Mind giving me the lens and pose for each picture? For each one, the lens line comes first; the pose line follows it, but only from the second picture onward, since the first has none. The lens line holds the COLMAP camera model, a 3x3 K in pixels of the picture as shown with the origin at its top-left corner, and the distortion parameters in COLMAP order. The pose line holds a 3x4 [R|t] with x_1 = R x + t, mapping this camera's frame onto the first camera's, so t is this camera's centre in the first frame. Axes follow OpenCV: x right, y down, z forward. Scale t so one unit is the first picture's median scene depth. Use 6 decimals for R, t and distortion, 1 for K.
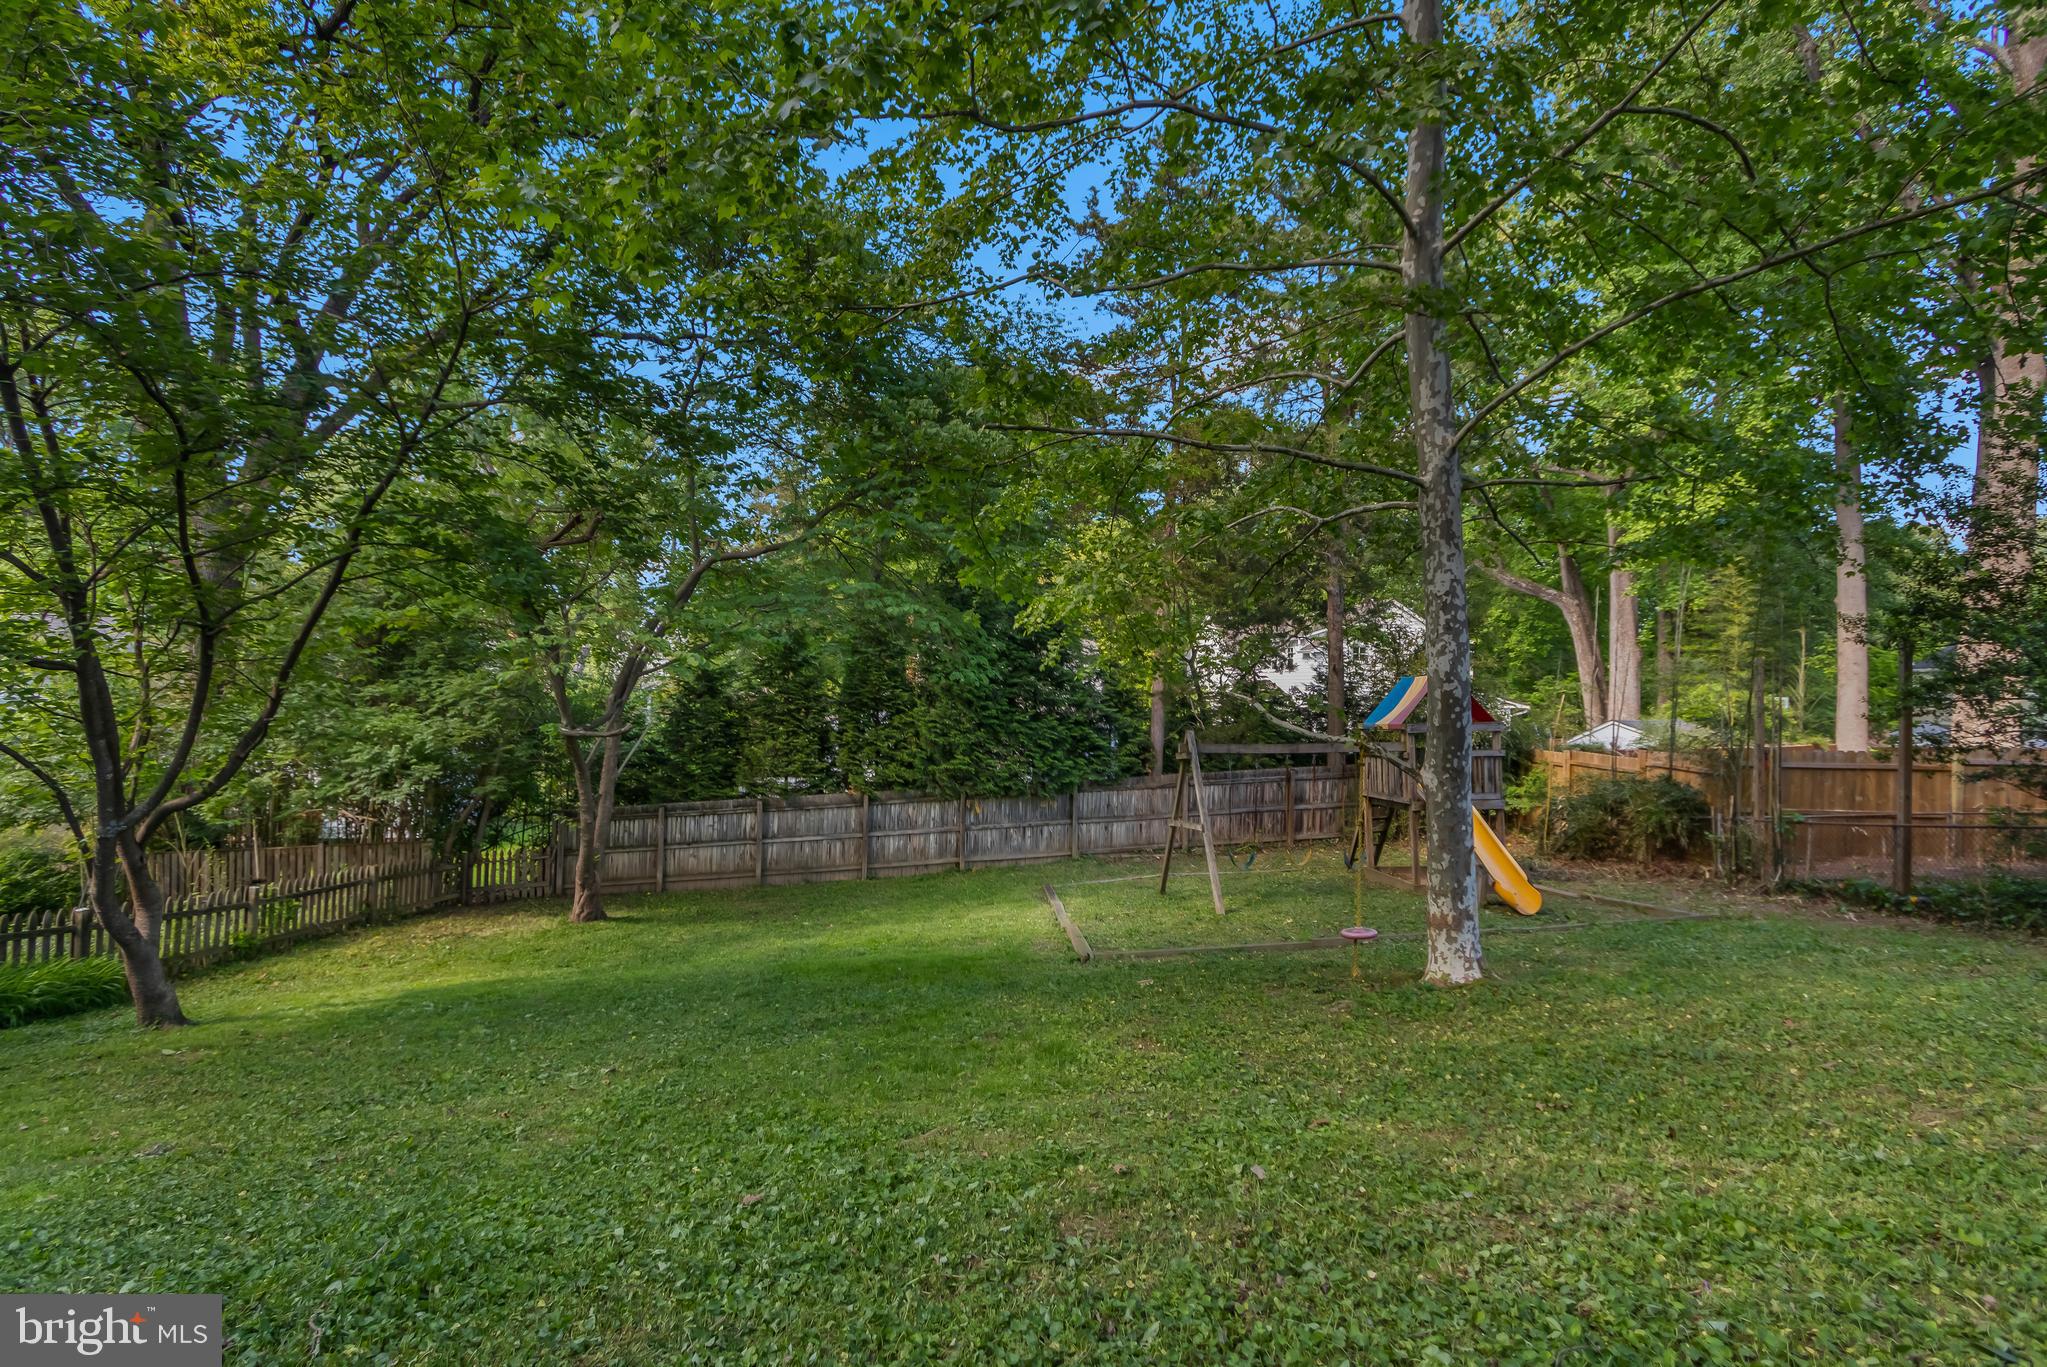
lens RADIAL K [[969.5, 0, 1000.8], [0, 969.5, 688.0], [0, 0, 1]] dist [0.009732, 0.000098]
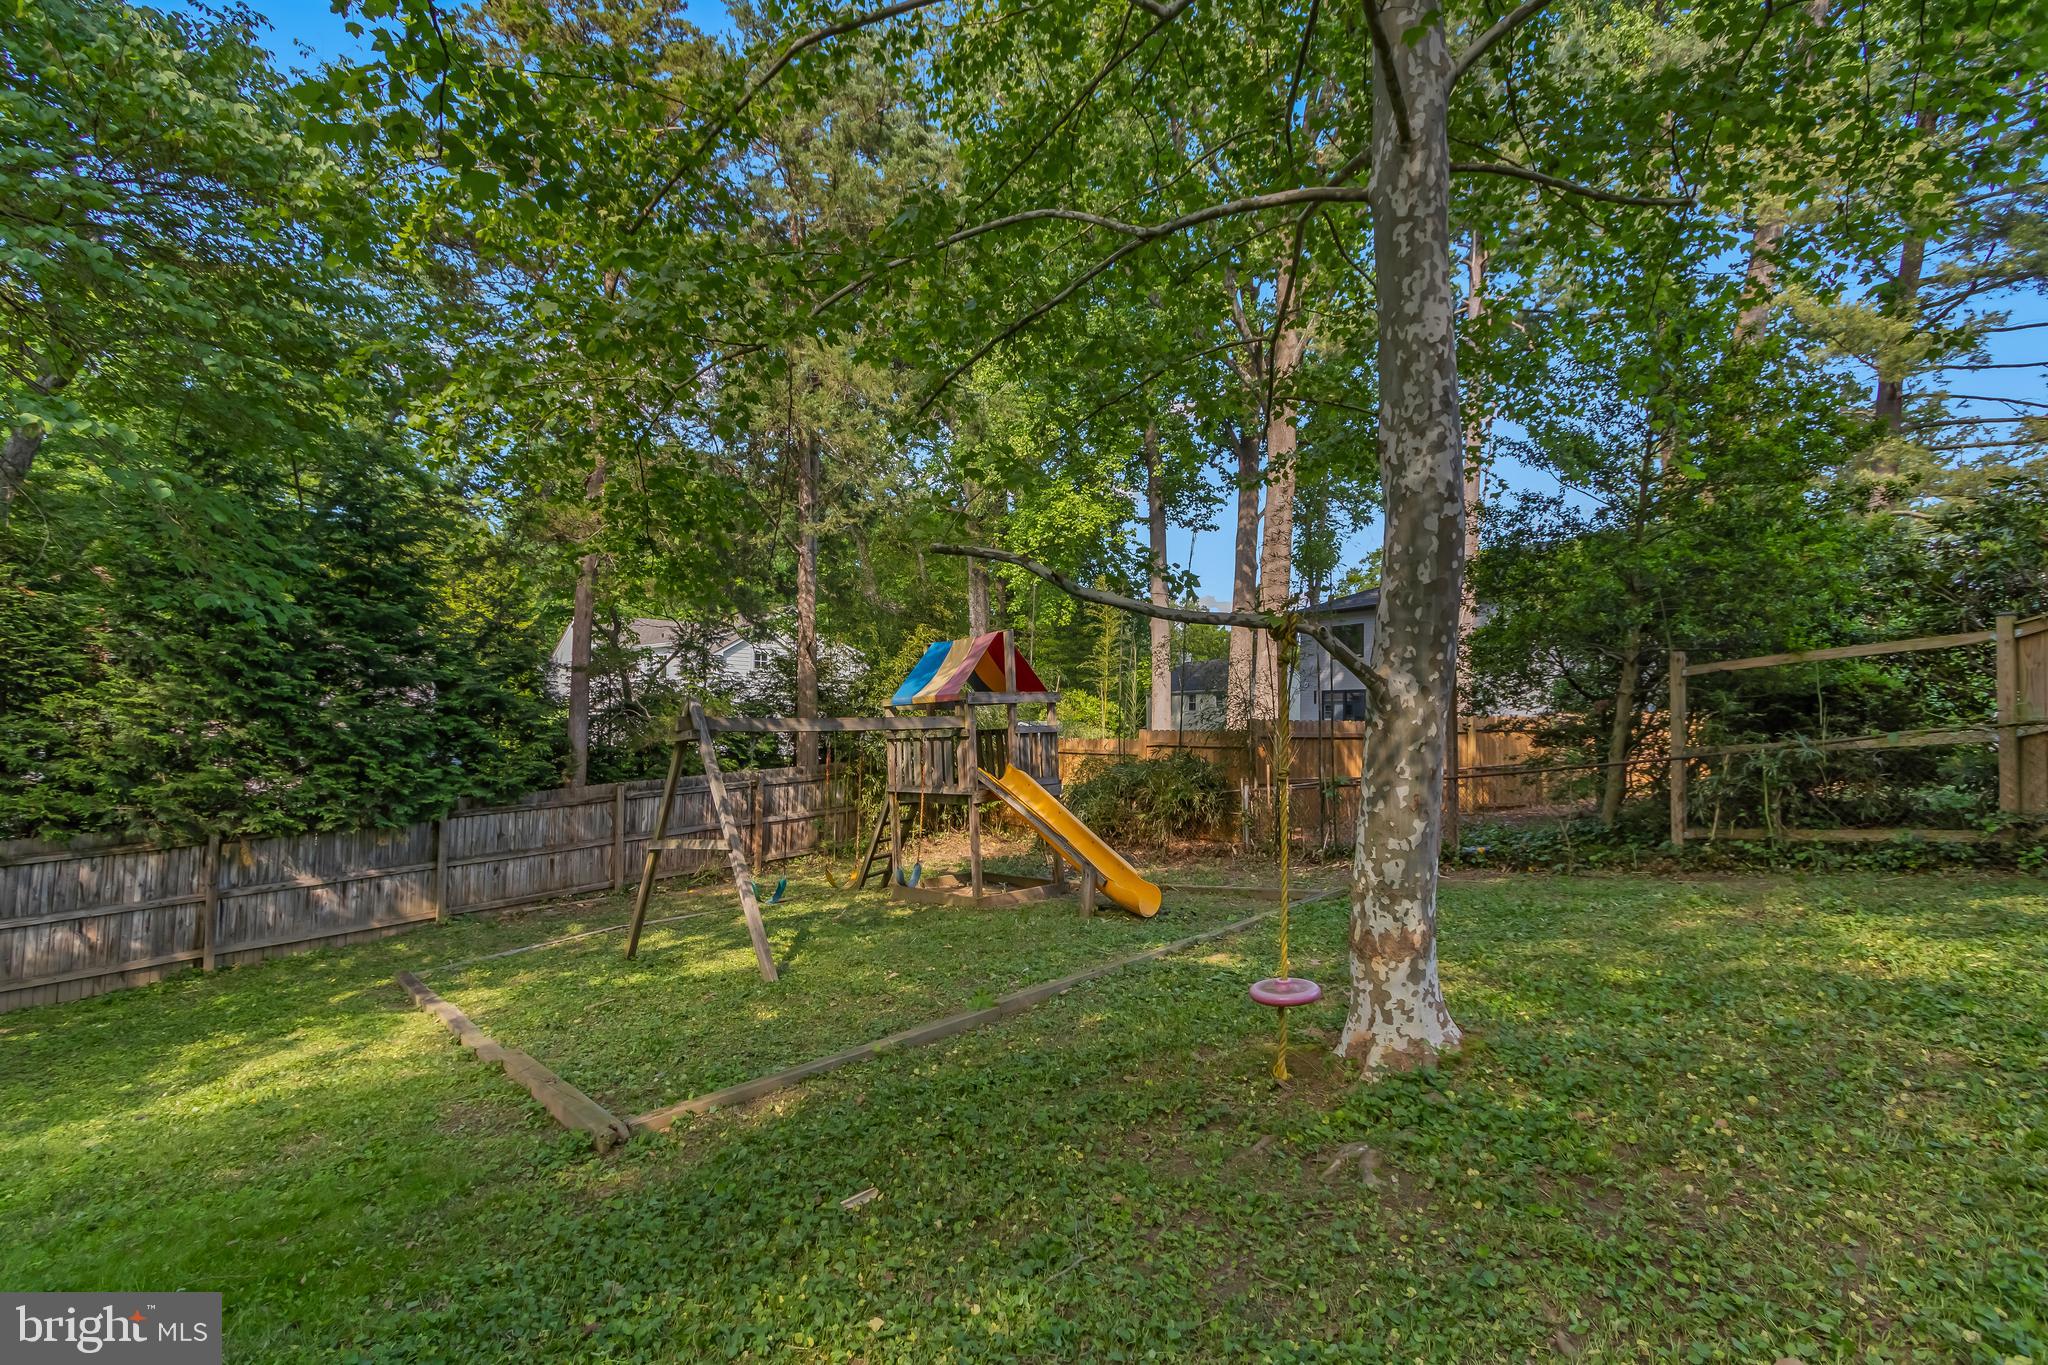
lens RADIAL K [[969.9, 0, 1007.9], [0, 969.9, 687.2], [0, 0, 1]] dist [0.009732, 0.000098]
pose [[0.789022, 0.017219, 0.614124, -0.030981], [0.002349, 0.999515, -0.031043, 0.052327], [-0.614361, 0.025936, 0.788599, 0.331737]]
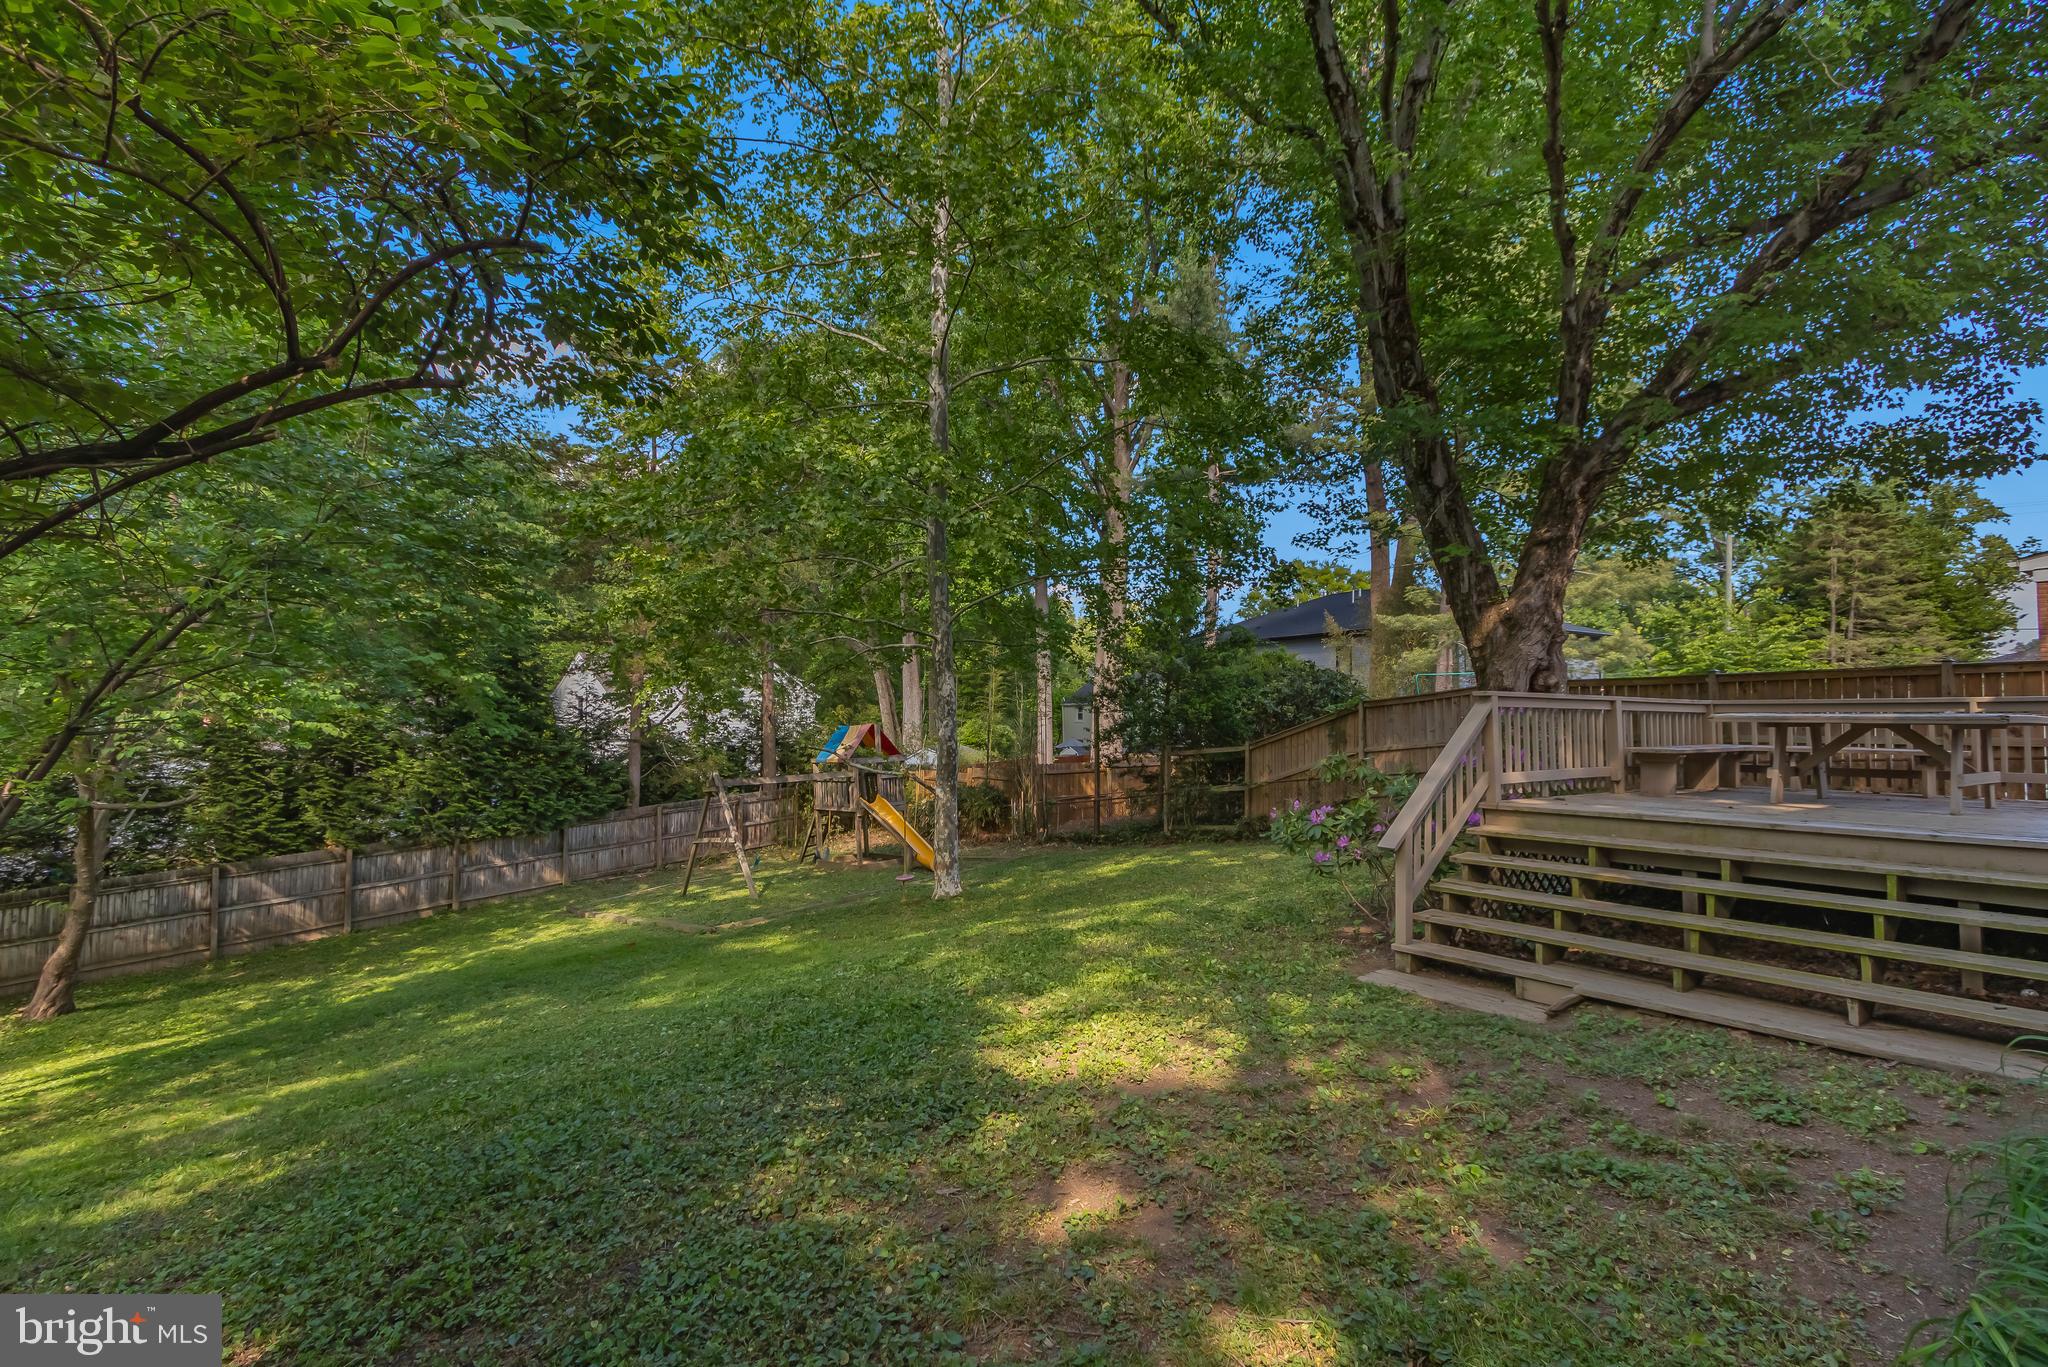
lens RADIAL K [[969.9, 0, 1004.1], [0, 969.9, 689.4], [0, 0, 1]] dist [0.009732, 0.000098]
pose [[0.766805, 0.001994, 0.641877, -0.328461], [0.013339, 0.999730, -0.019041, -0.033993], [-0.641741, 0.023162, 0.766571, -0.268463]]
